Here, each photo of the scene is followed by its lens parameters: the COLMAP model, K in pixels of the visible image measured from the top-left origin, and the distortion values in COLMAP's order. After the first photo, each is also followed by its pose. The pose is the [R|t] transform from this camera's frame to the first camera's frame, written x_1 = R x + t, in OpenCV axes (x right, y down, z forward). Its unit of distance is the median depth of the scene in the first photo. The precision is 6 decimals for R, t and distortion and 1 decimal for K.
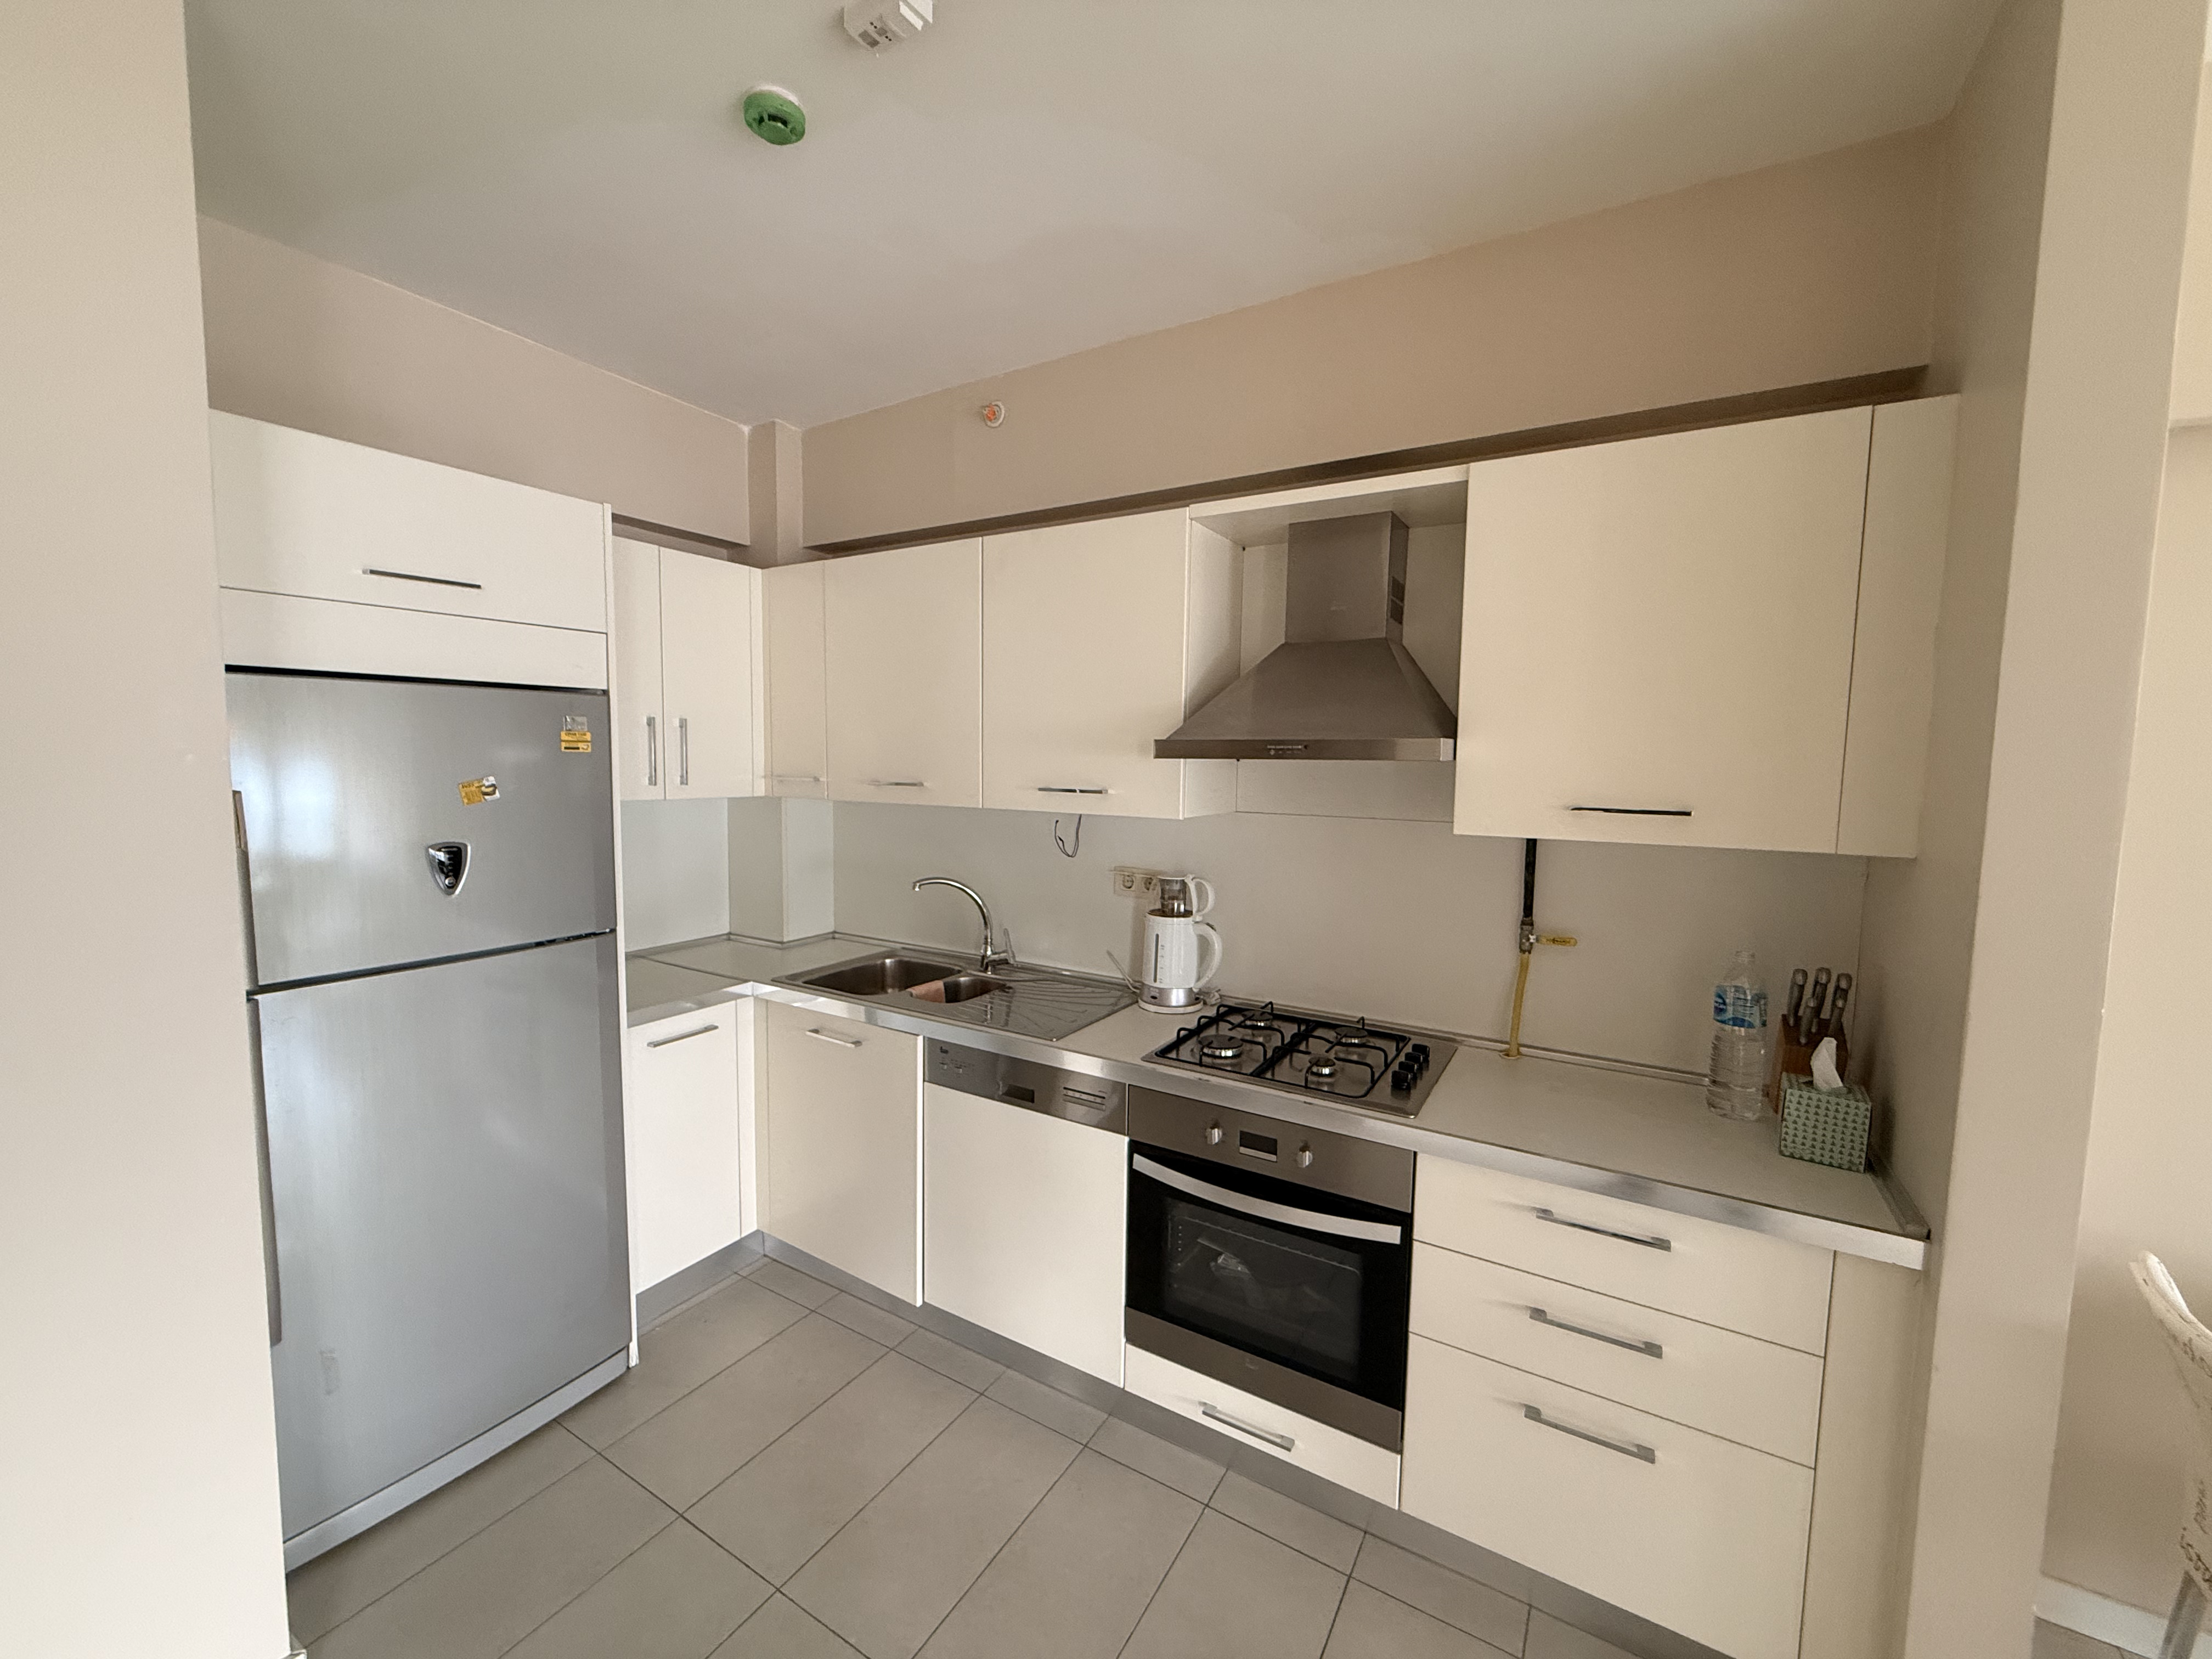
lens RADIAL K [[879.9, 0, 1101.9], [0, 879.9, 832.1], [0, 0, 1]] dist [-0.003025, 0.001251]
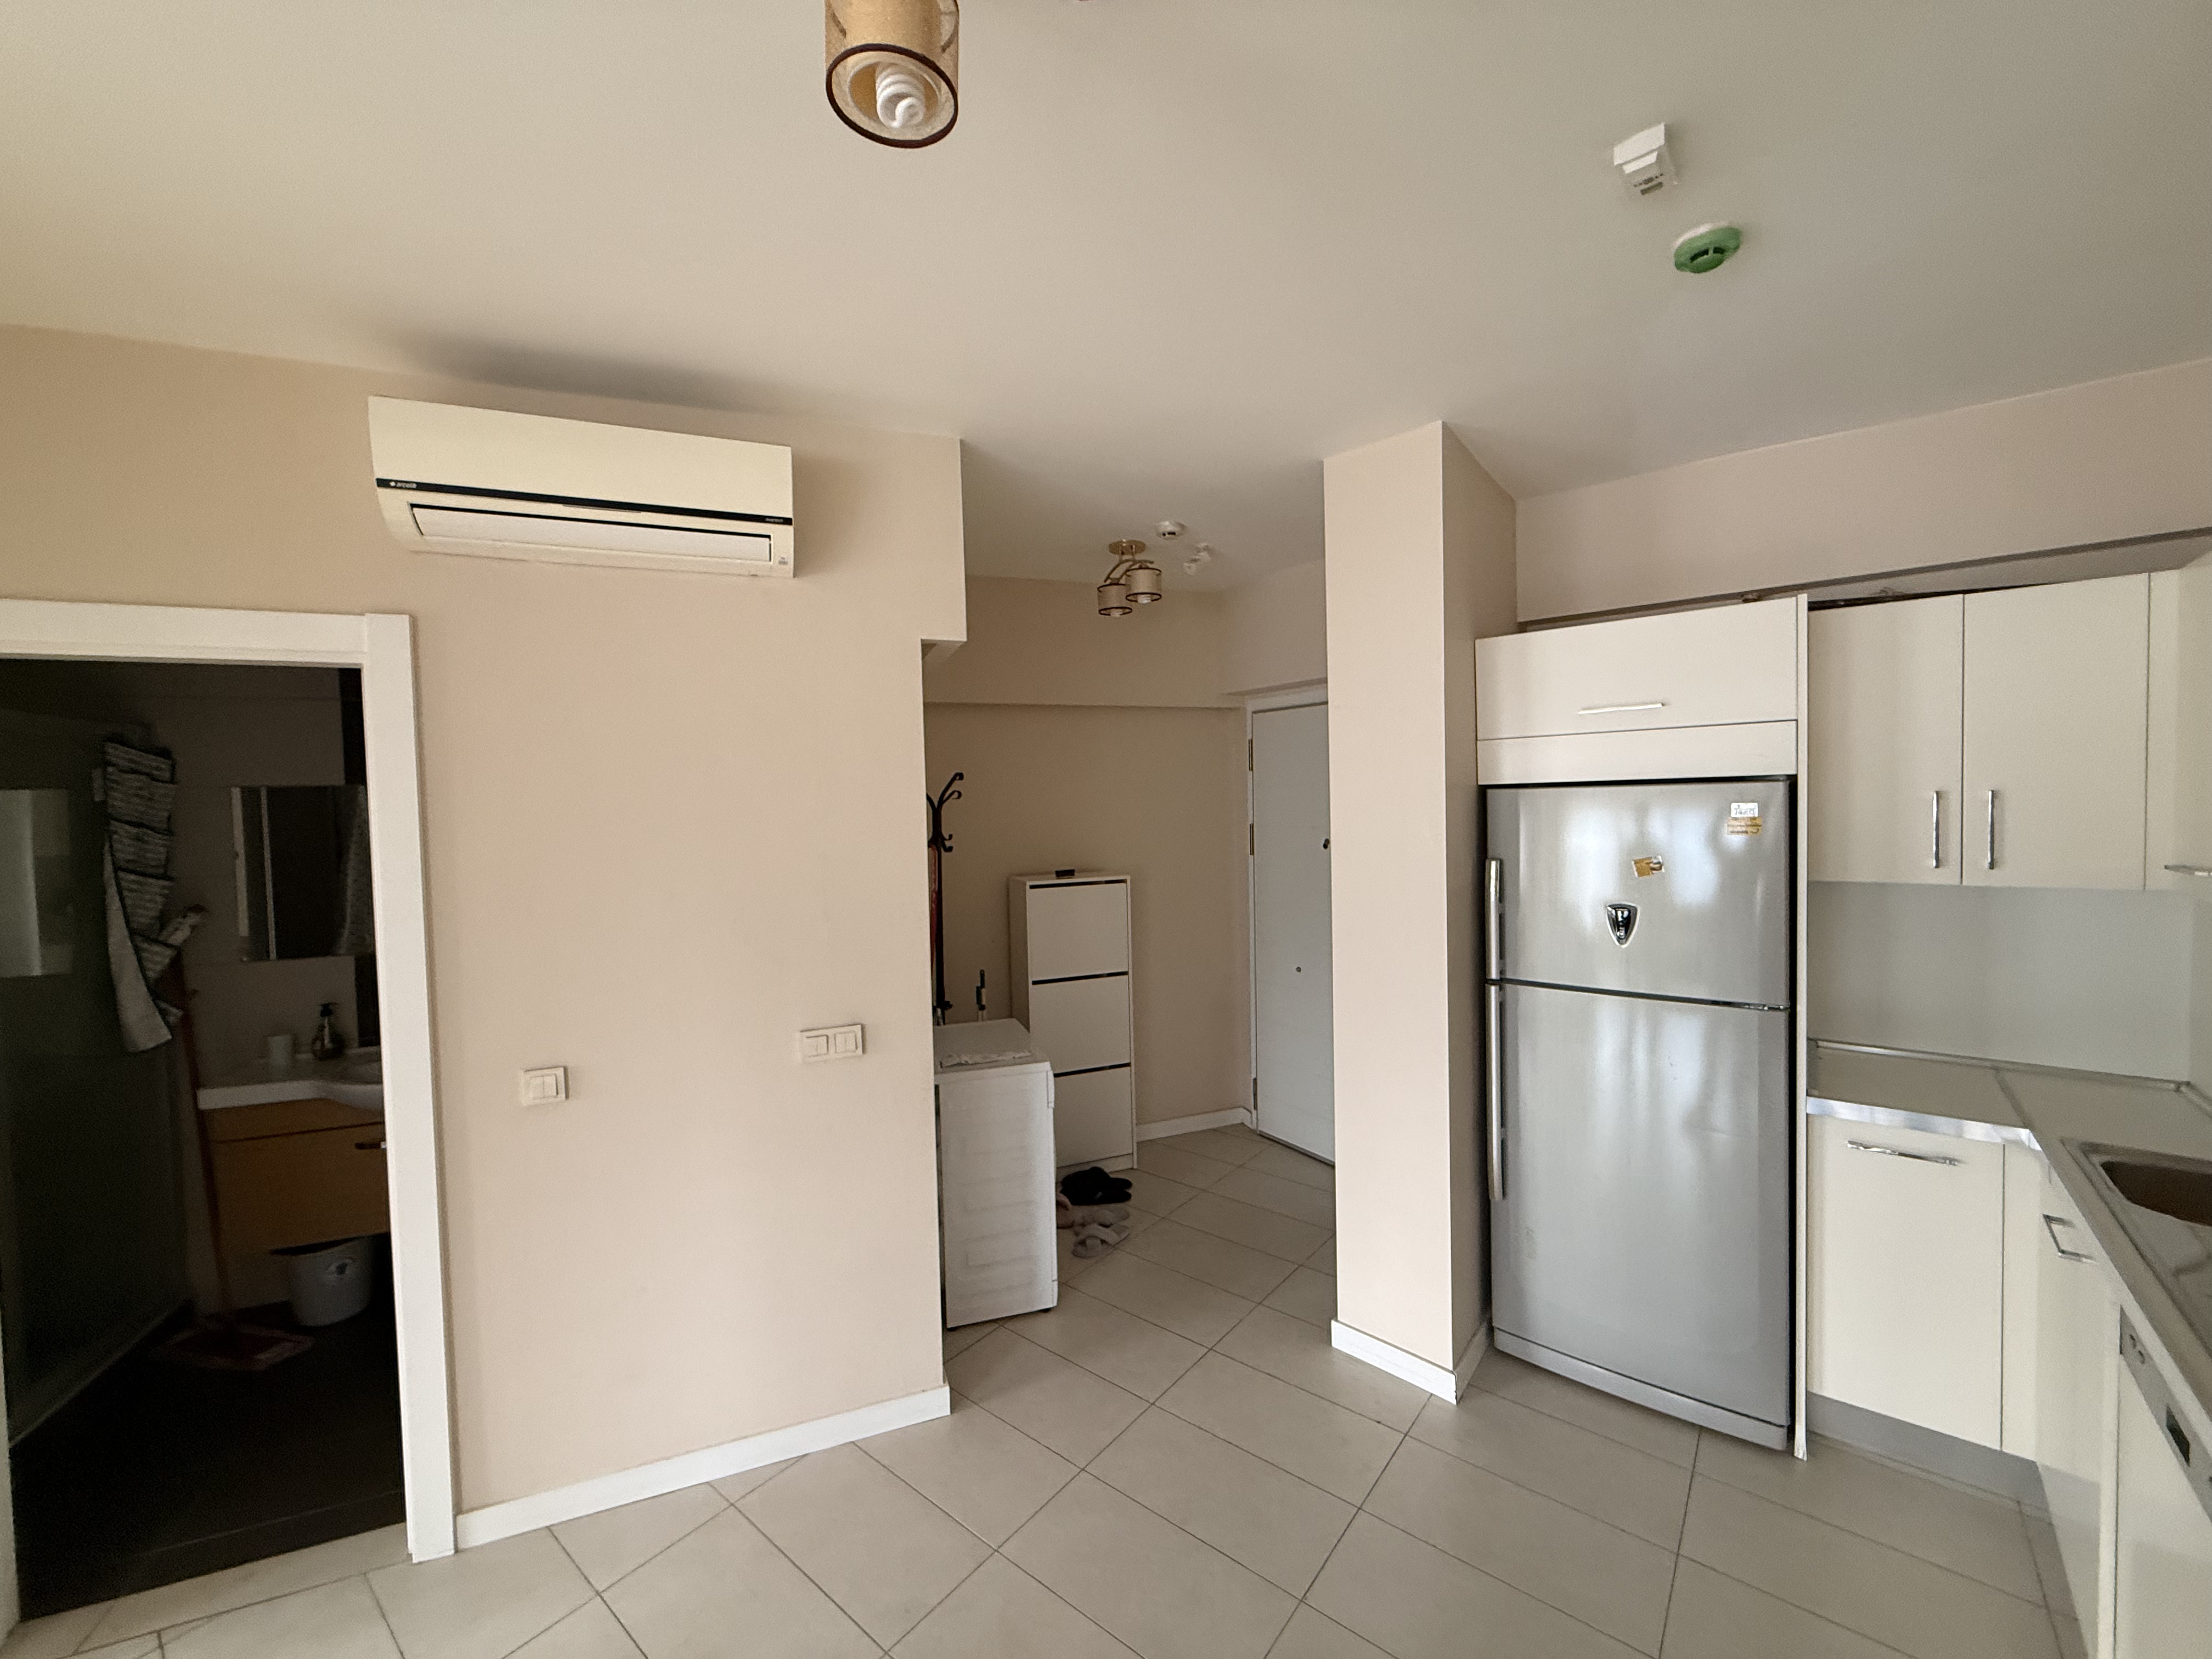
lens RADIAL K [[879.9, 0, 1100.9], [0, 879.9, 826.2], [0, 0, 1]] dist [-0.003025, 0.001251]
pose [[-0.137710, 0.015038, -0.990358, 0.591708], [-0.064008, 0.997660, 0.024049, -0.076702], [0.988402, 0.066703, -0.136425, 0.356486]]
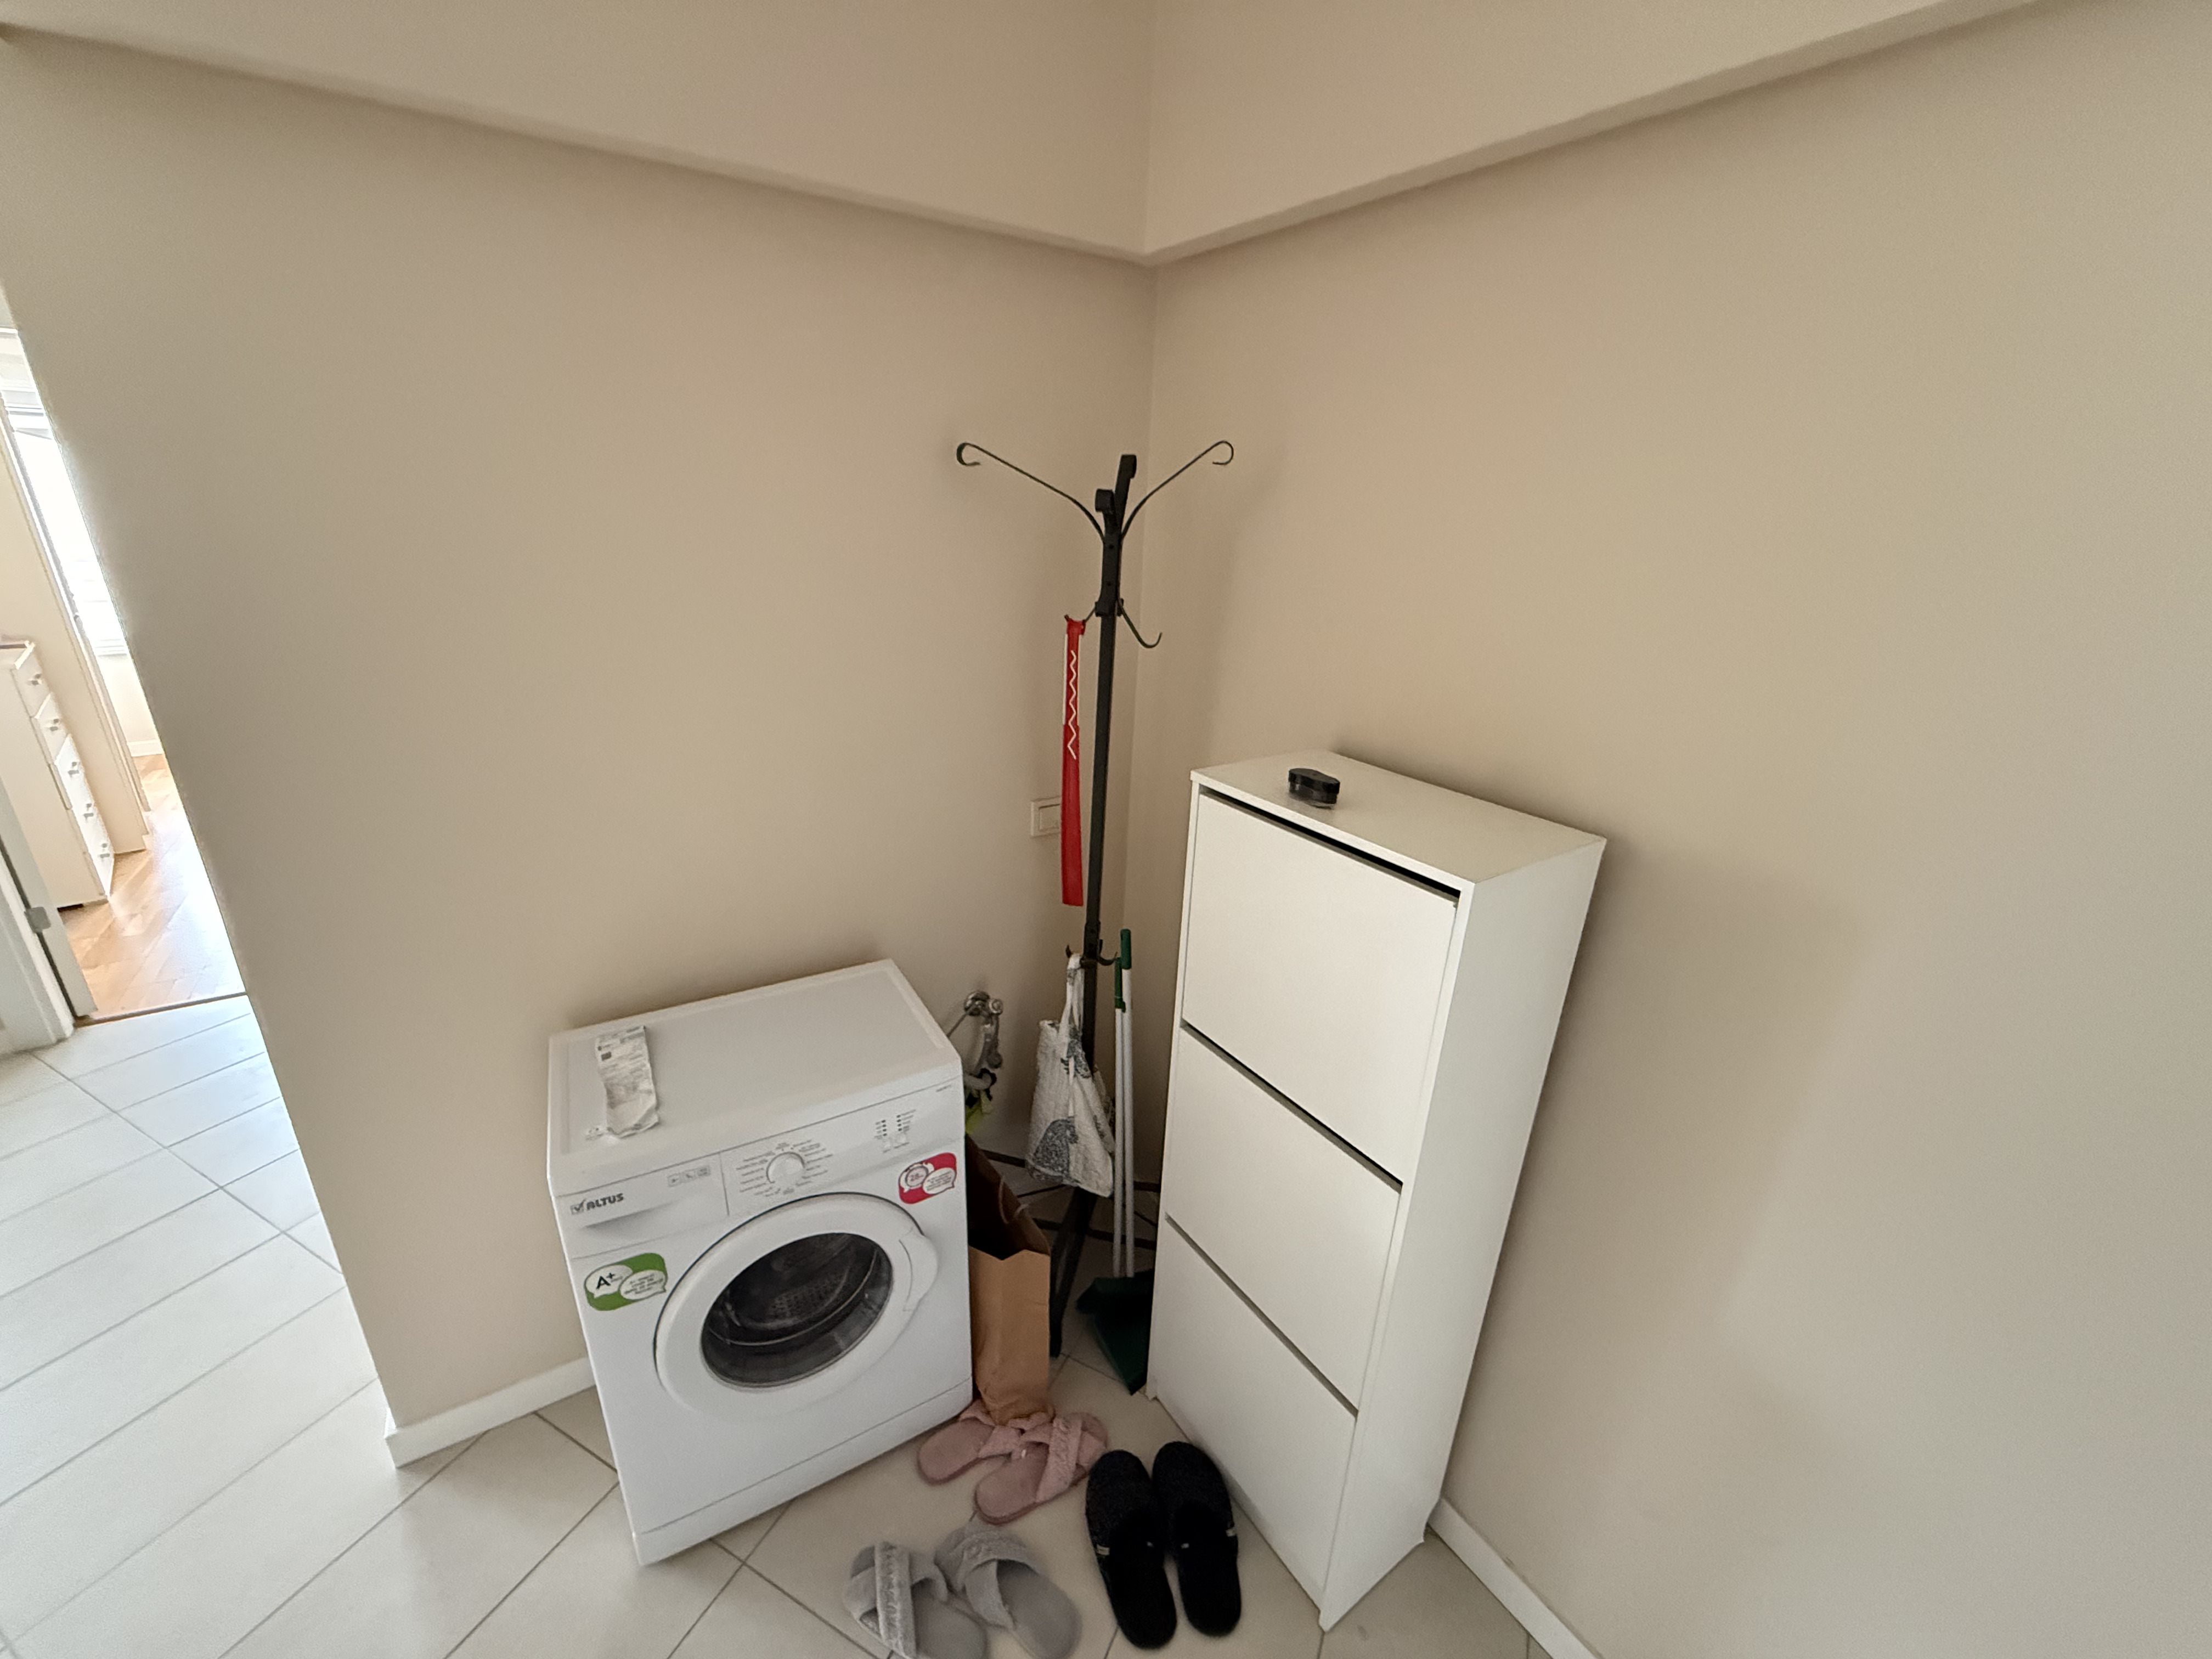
lens RADIAL K [[879.9, 0, 1106.5], [0, 879.9, 826.6], [0, 0, 1]] dist [-0.003025, 0.001251]
pose [[-0.994536, -0.023534, -0.101711, -1.120777], [-0.065039, 0.901765, 0.427304, -0.145657], [0.081663, 0.431584, -0.898369, 0.563908]]
